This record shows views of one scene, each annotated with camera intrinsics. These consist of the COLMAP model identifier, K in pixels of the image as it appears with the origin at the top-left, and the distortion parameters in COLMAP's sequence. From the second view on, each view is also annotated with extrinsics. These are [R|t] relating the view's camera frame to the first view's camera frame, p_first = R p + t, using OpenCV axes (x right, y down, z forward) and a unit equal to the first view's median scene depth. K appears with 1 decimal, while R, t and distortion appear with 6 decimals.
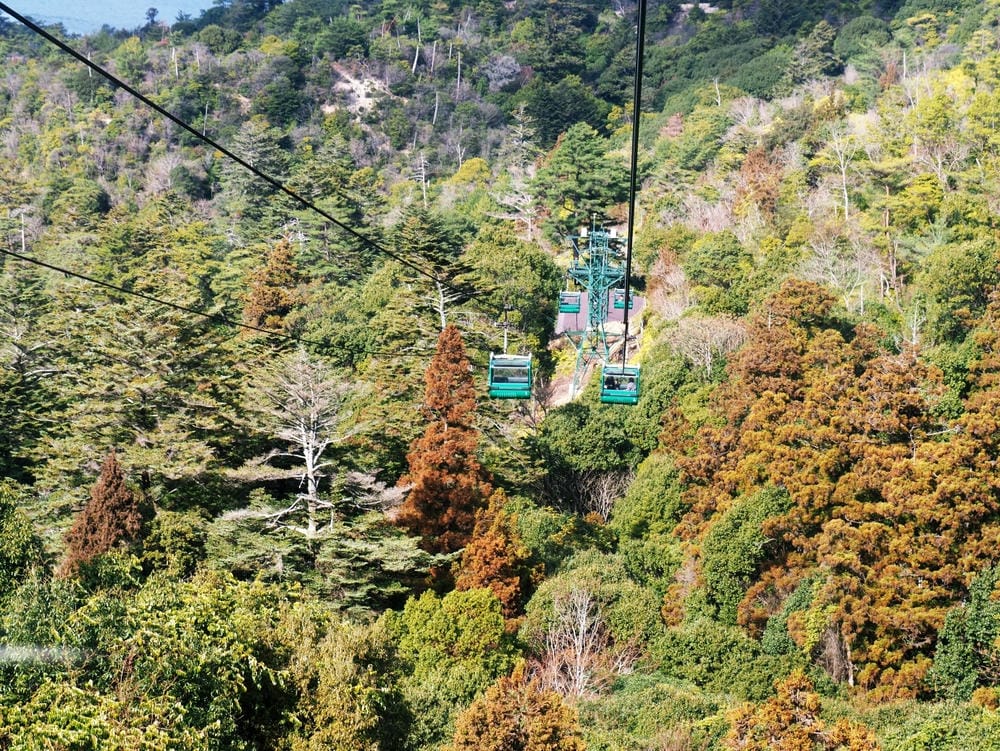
lens RADIAL K [[1255.4, 0, 500.0], [0, 1255.4, 375.5], [0, 0, 1]] dist [0.005055, 0.001222]
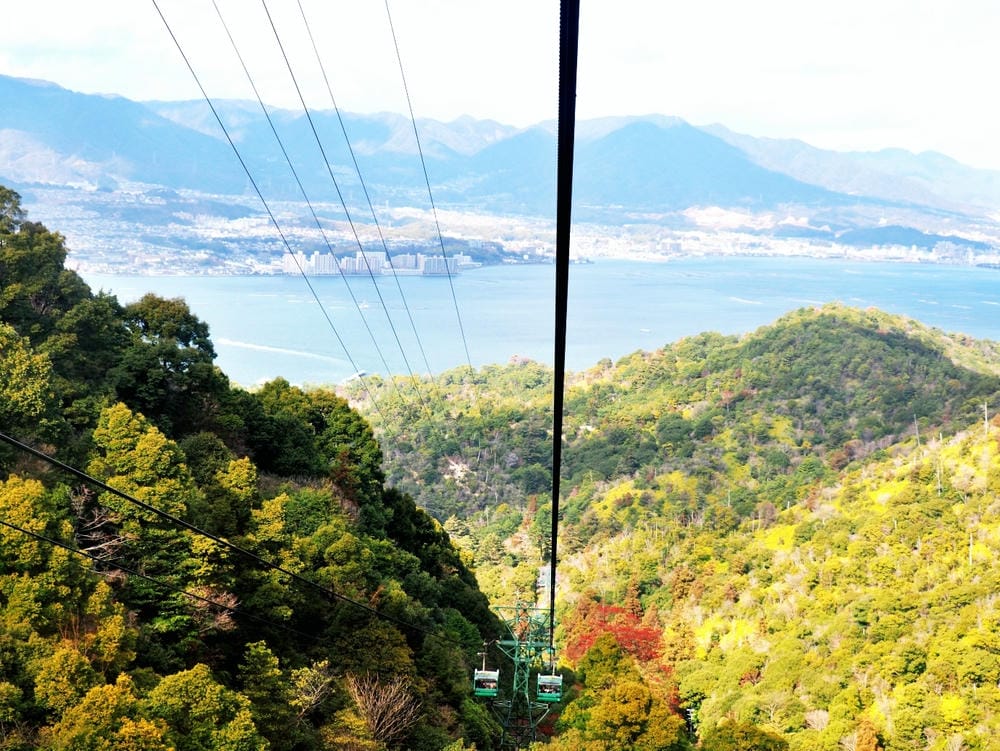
lens RADIAL K [[1625.6, 0, 500.0], [0, 1625.6, 375.5], [0, 0, 1]] dist [0.008814, 0.006907]
pose [[0.998142, 0.014018, 0.059291, -0.230861], [-0.012691, 0.999662, -0.022701, -0.349596], [-0.059590, 0.021906, 0.997983, -2.451739]]
